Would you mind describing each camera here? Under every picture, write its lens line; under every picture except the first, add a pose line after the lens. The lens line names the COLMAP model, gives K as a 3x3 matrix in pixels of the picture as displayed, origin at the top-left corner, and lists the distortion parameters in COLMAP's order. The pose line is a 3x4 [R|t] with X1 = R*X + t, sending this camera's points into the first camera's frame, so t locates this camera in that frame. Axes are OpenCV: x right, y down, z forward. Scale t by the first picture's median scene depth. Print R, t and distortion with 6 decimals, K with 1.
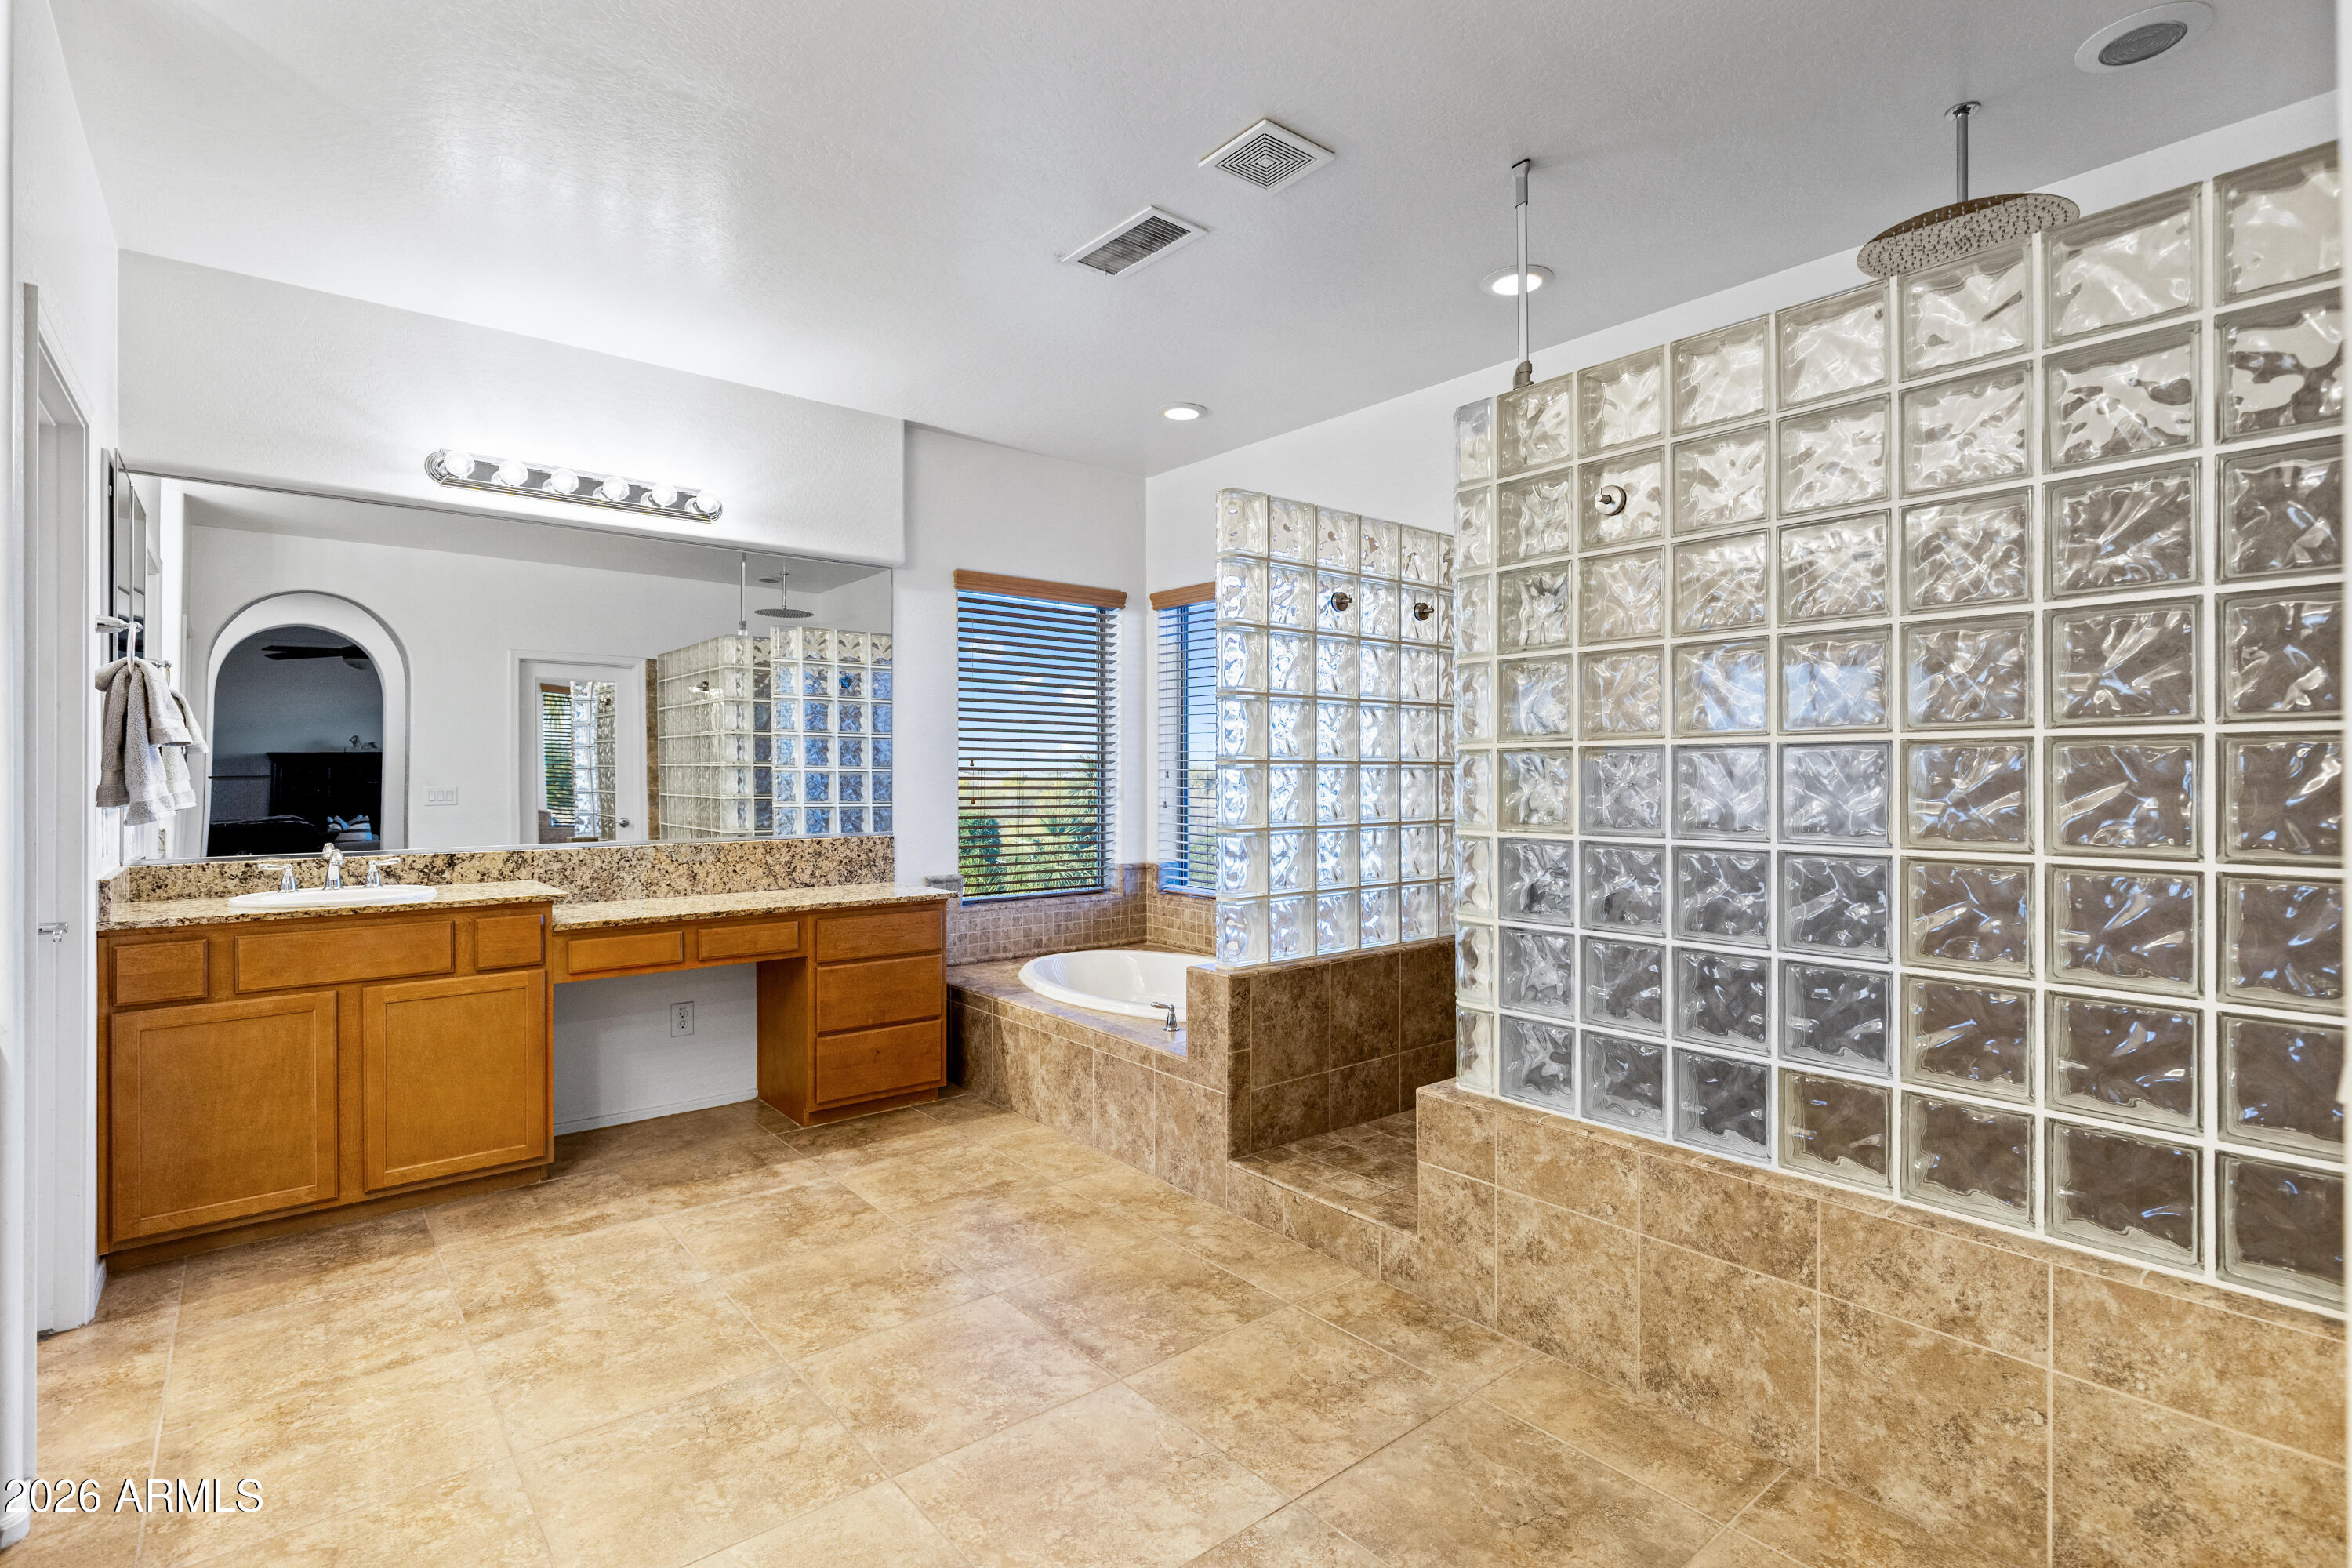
lens RADIAL K [[1140.7, 0, 1183.4], [0, 1140.7, 772.9], [0, 0, 1]] dist [-0.001125, -0.000169]
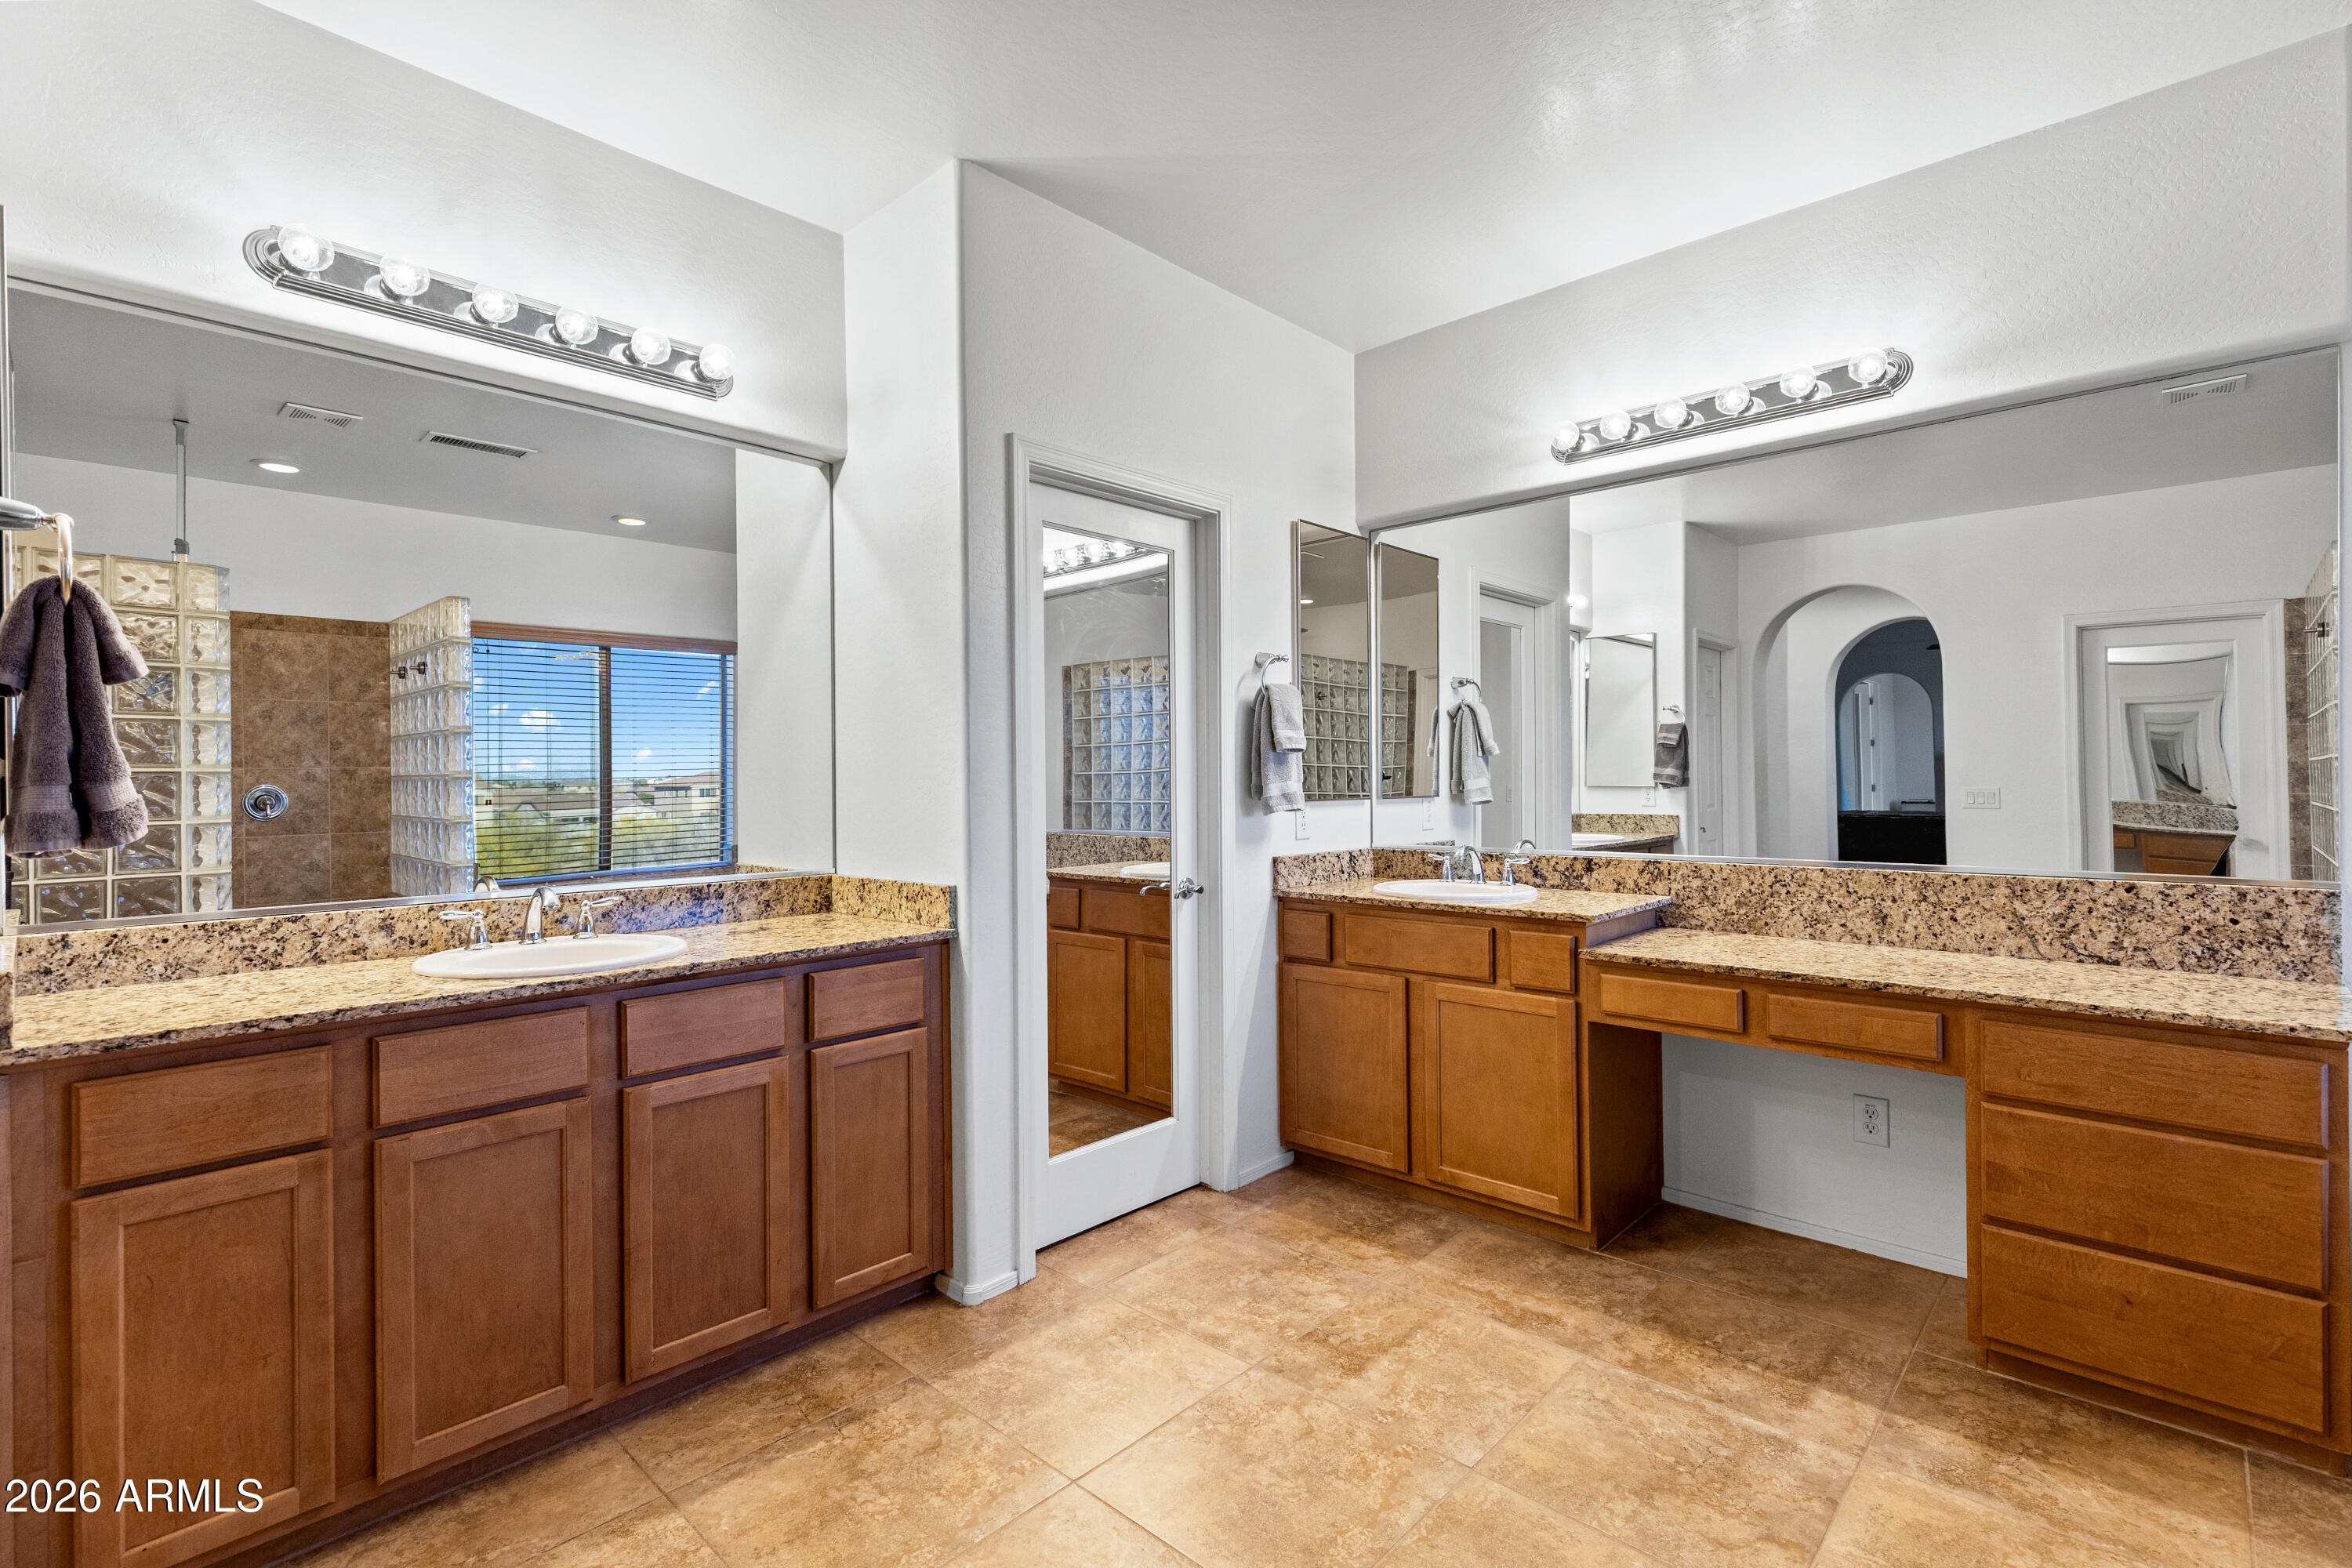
lens RADIAL K [[1069.7, 0, 1182.6], [0, 1069.7, 785.4], [0, 0, 1]] dist [0.003484, -0.000109]
pose [[0.119431, 0.004341, -0.992833, 0.169231], [0.006251, 0.999967, 0.005124, 0.005030], [0.992823, -0.006818, 0.119400, 0.531091]]
